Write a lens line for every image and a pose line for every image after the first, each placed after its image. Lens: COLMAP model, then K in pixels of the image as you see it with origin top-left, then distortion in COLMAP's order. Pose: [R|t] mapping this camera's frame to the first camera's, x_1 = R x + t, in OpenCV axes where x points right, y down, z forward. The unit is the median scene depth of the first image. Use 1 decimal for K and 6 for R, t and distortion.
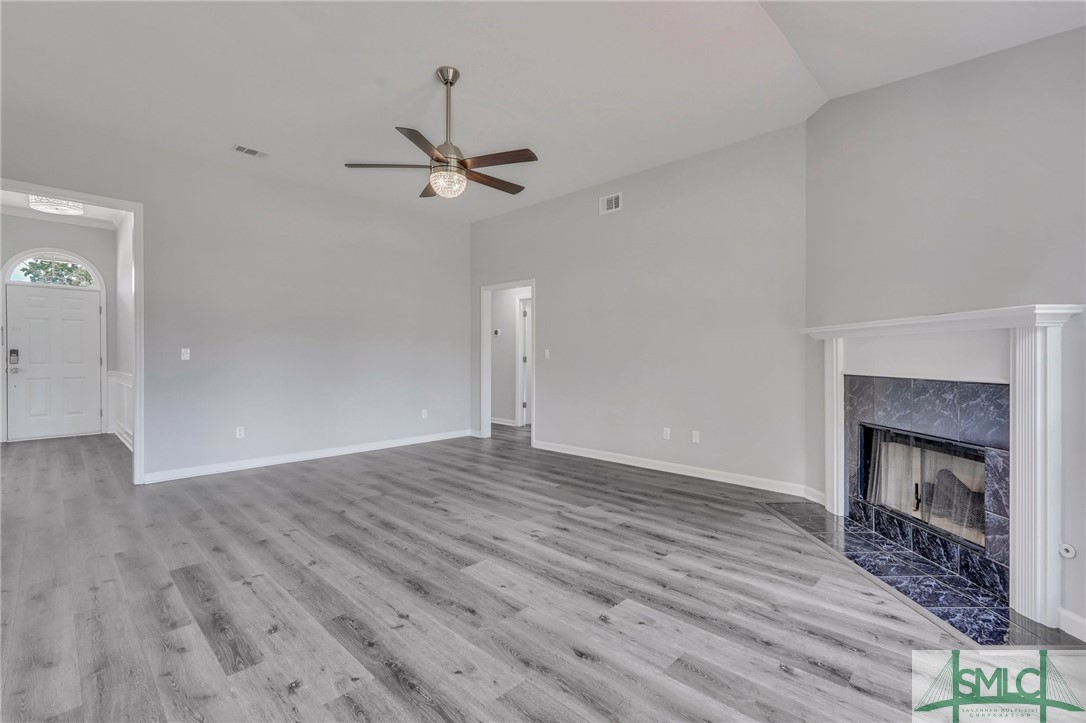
lens RADIAL K [[478.5, 0, 540.0], [0, 478.5, 357.7], [0, 0, 1]] dist [-0.009029, 0.000146]
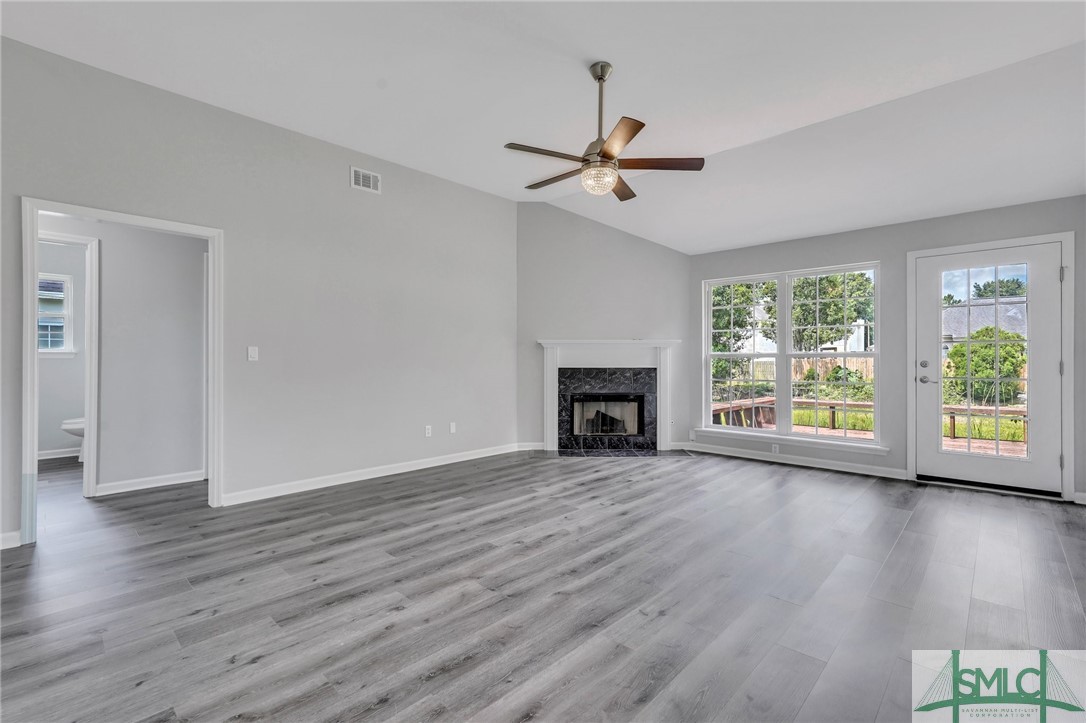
lens RADIAL K [[478.5, 0, 540.0], [0, 478.5, 357.7], [0, 0, 1]] dist [-0.009029, 0.000146]
pose [[0.003913, 0.000802, 0.999992, -1.113682], [0.002504, 0.999997, -0.000811, -0.001077], [-0.999989, 0.002507, 0.003911, 1.064935]]
